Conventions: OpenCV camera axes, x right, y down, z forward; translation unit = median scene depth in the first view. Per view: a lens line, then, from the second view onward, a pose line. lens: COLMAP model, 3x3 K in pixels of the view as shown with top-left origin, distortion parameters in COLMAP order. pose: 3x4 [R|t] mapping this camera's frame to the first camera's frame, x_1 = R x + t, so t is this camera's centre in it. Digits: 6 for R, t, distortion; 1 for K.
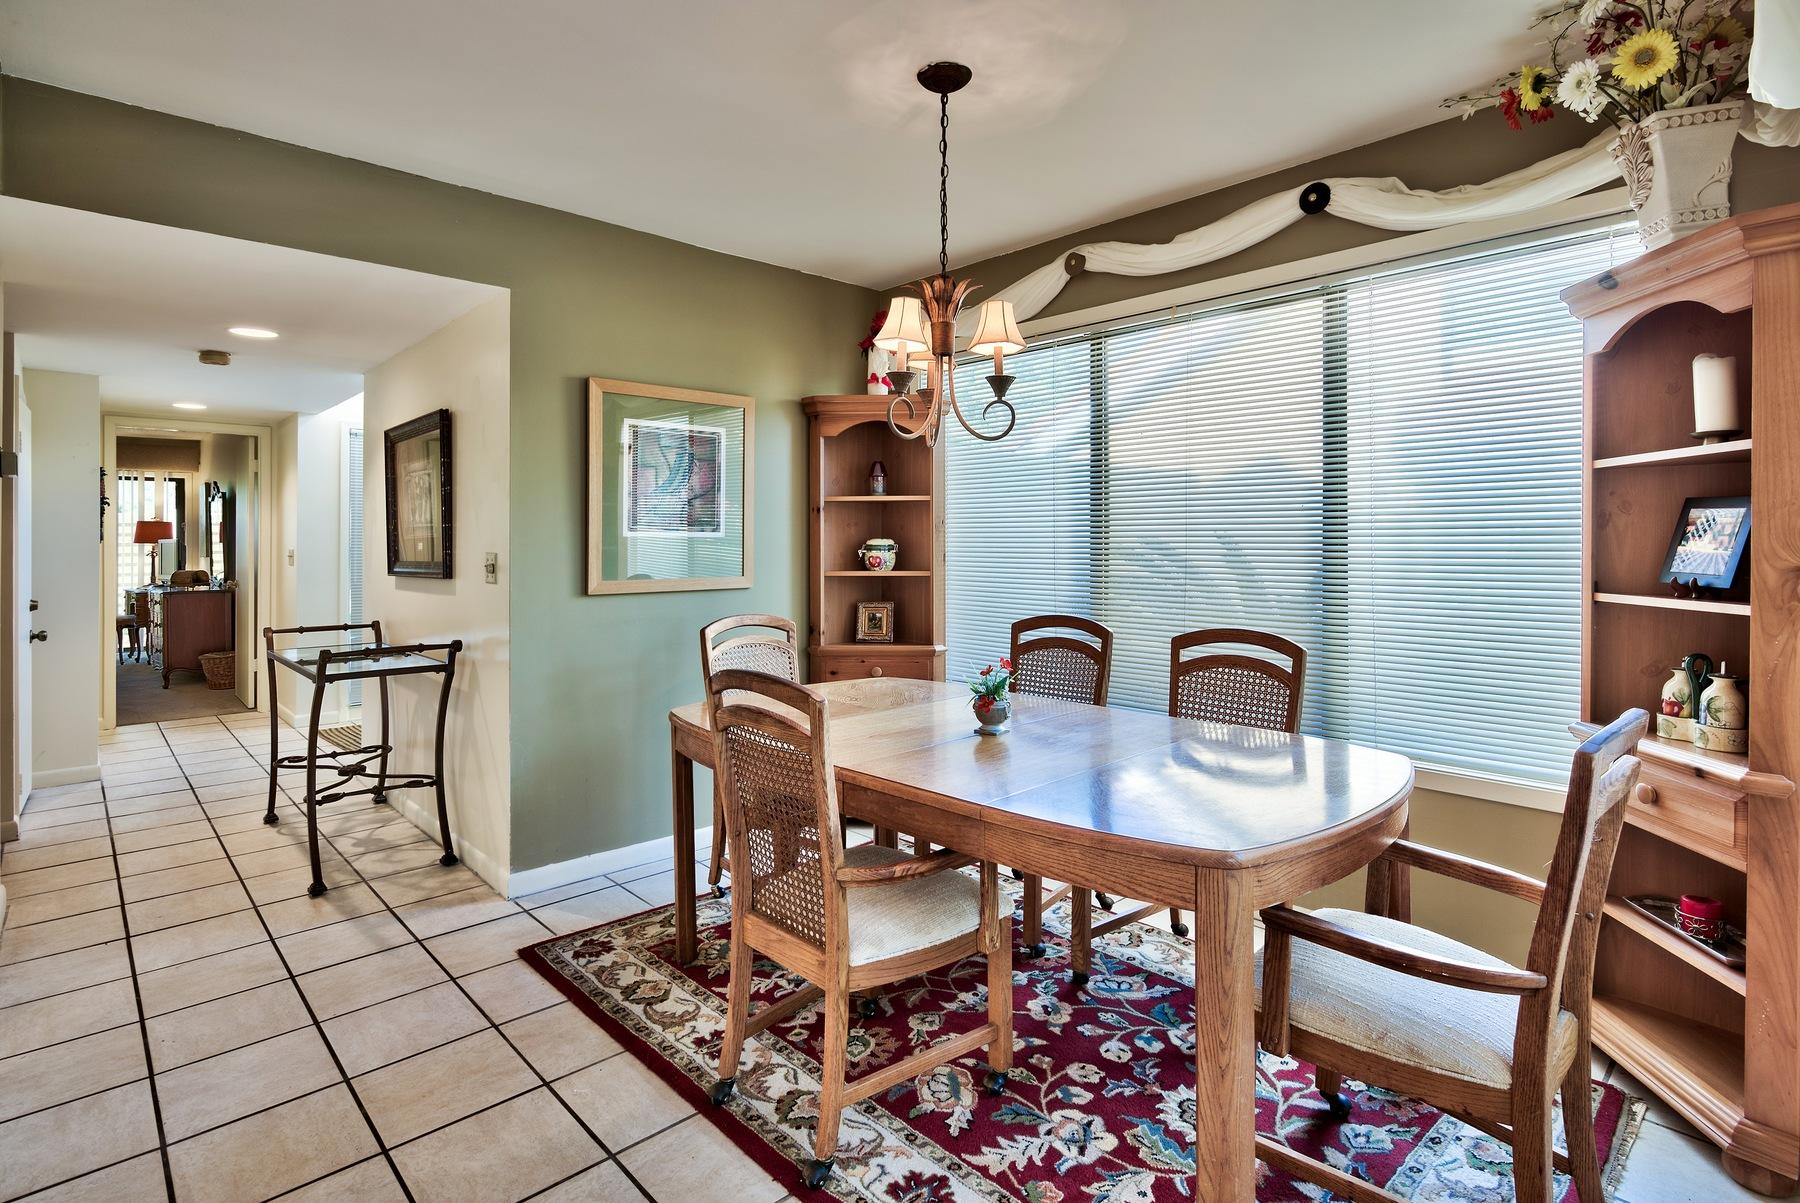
lens RADIAL K [[909.6, 0, 891.6], [0, 909.6, 540.2], [0, 0, 1]] dist [0.000320, 0.000601]
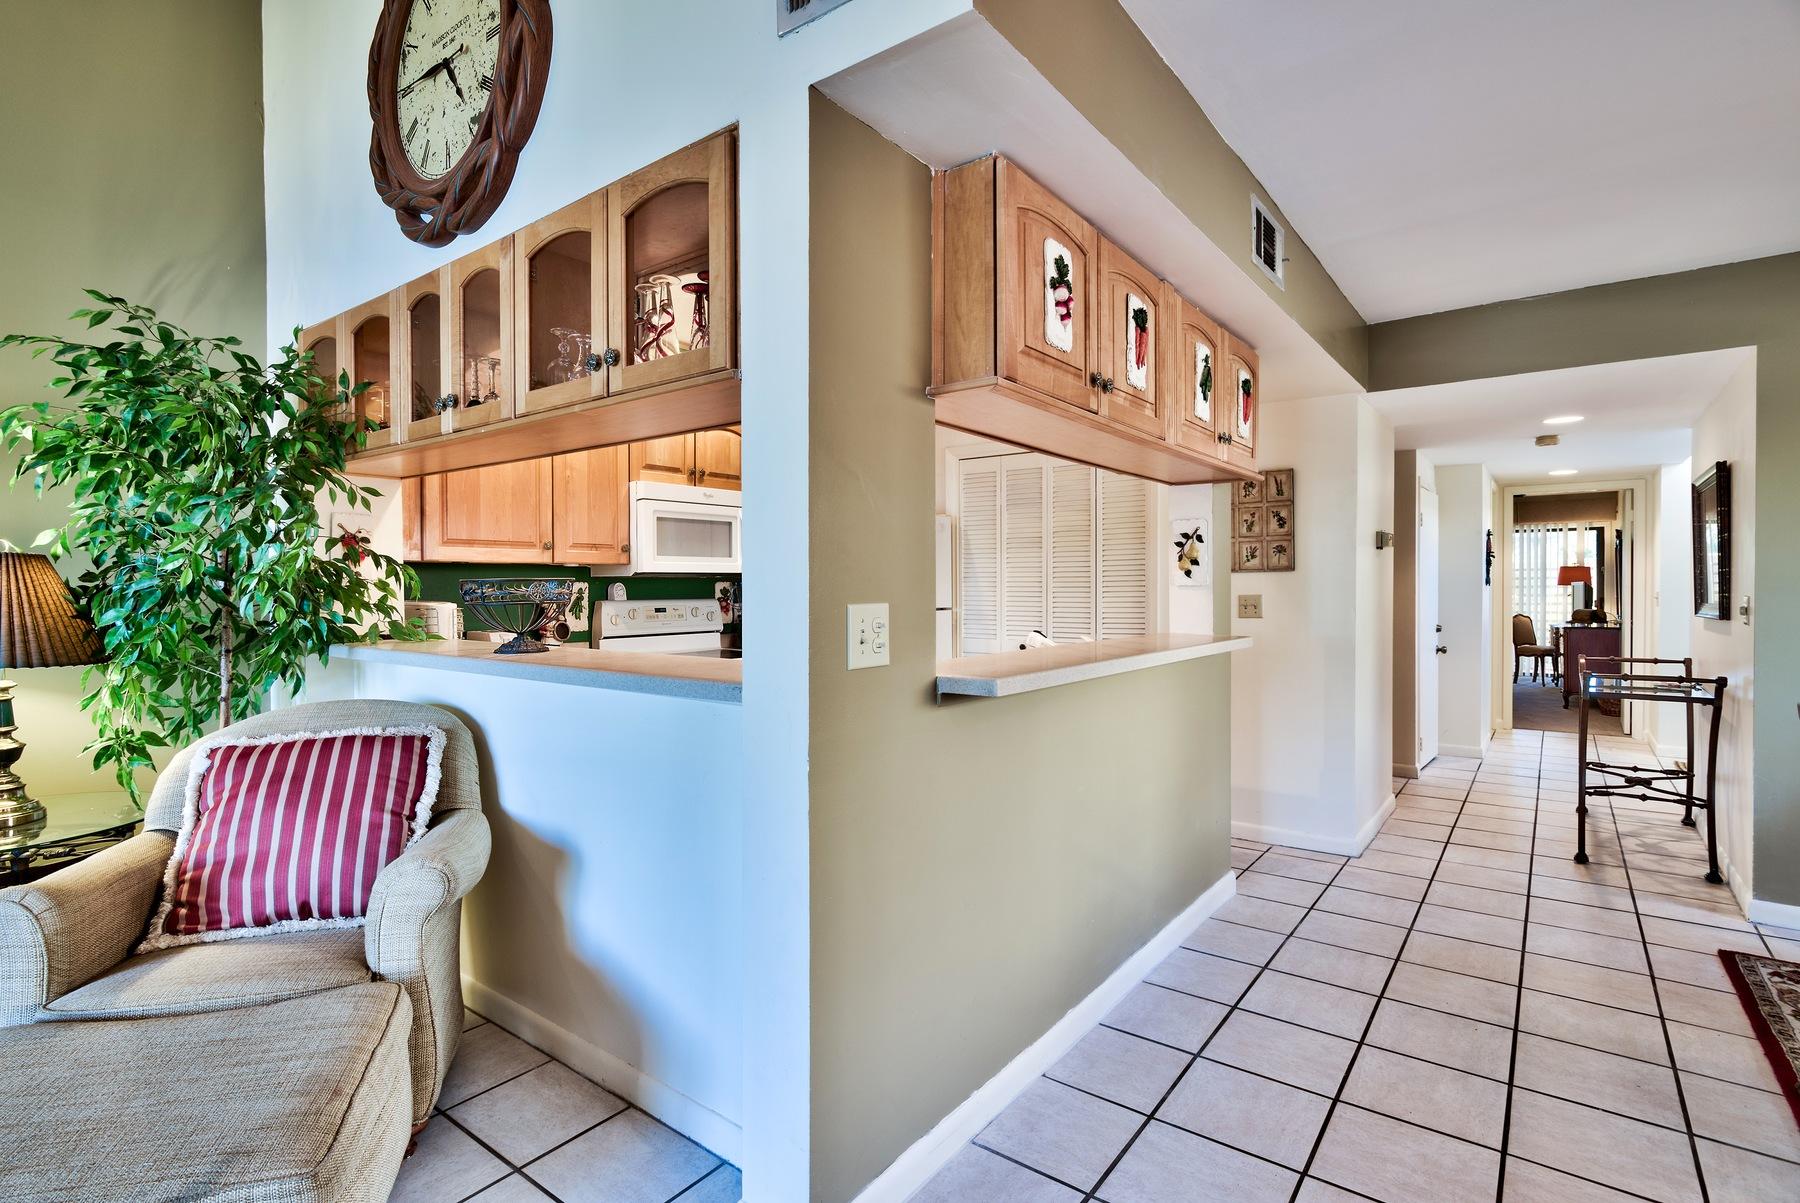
lens RADIAL K [[868.3, 0, 903.0], [0, 868.3, 596.8], [0, 0, 1]] dist [-0.001413, -0.000028]
pose [[0.192175, 0.012662, -0.981279, 0.312606], [0.004574, 0.999894, 0.013798, -0.003183], [0.981350, -0.007140, 0.192097, -0.136035]]
